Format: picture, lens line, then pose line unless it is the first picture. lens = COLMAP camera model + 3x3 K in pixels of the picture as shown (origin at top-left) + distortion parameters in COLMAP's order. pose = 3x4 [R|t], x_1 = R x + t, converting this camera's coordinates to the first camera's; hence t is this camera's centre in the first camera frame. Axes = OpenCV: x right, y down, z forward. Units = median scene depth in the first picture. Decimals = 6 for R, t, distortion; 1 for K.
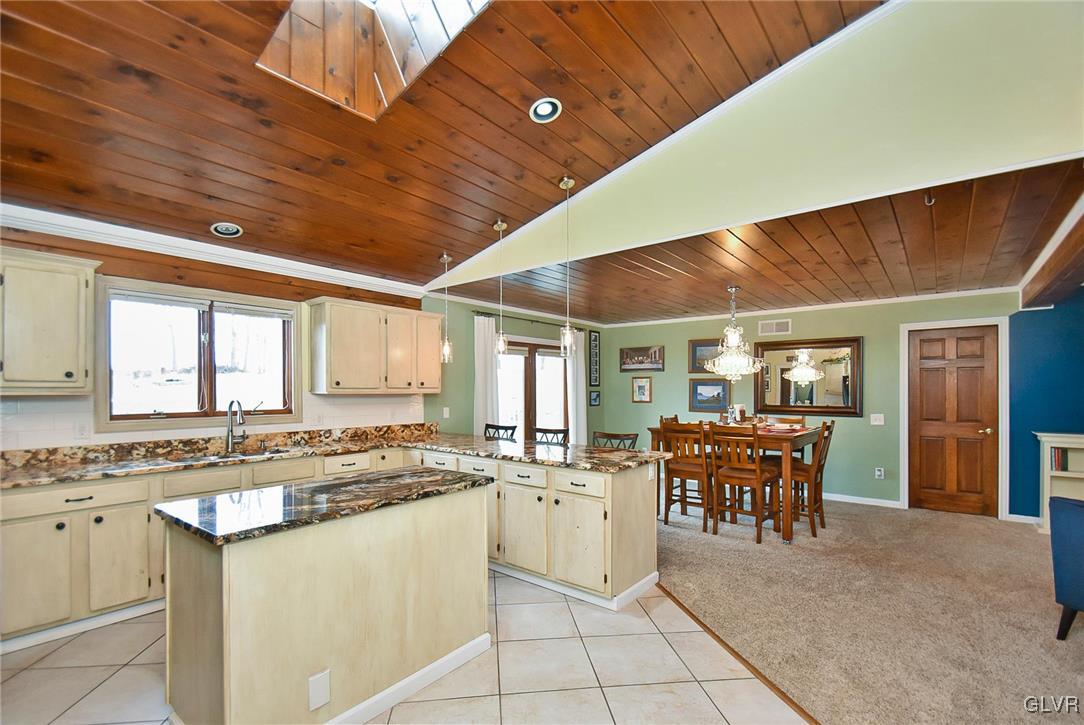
lens RADIAL K [[483.9, 0, 538.0], [0, 483.9, 391.5], [0, 0, 1]] dist [0.037648, -0.012534]
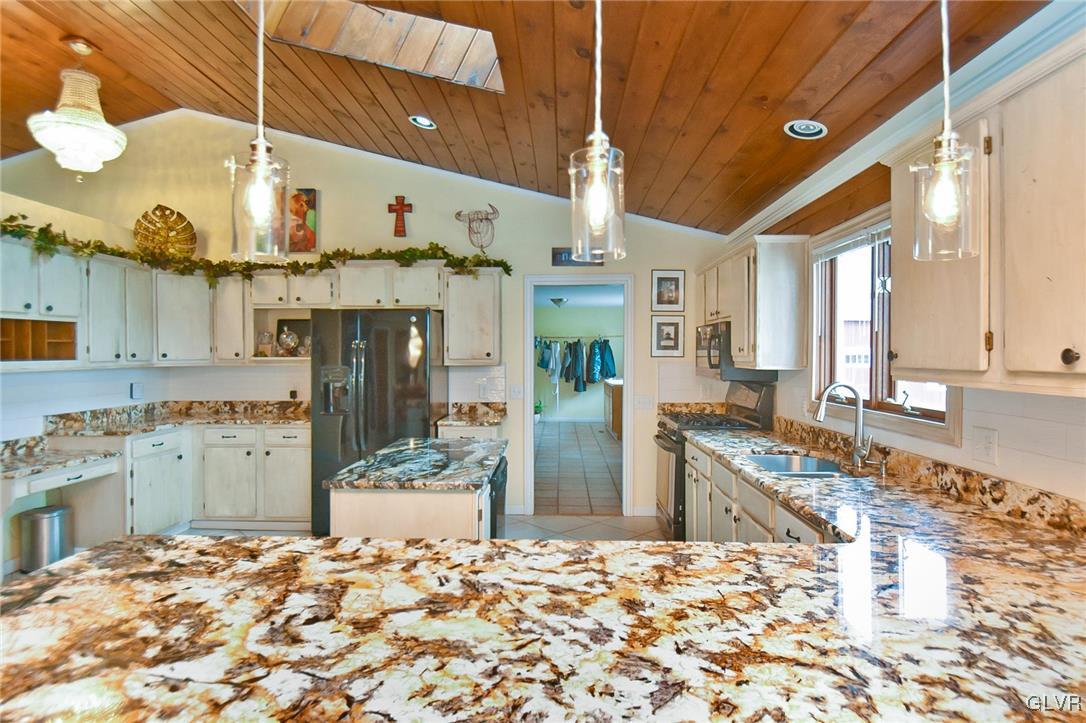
lens RADIAL K [[573.1, 0, 533.7], [0, 573.1, 359.4], [0, 0, 1]] dist [0.009232, -0.010678]
pose [[-0.798376, 0.006395, -0.602125, 0.130565], [-0.001550, 0.999918, 0.012674, -0.021177], [0.602157, 0.011051, -0.798301, 1.311976]]
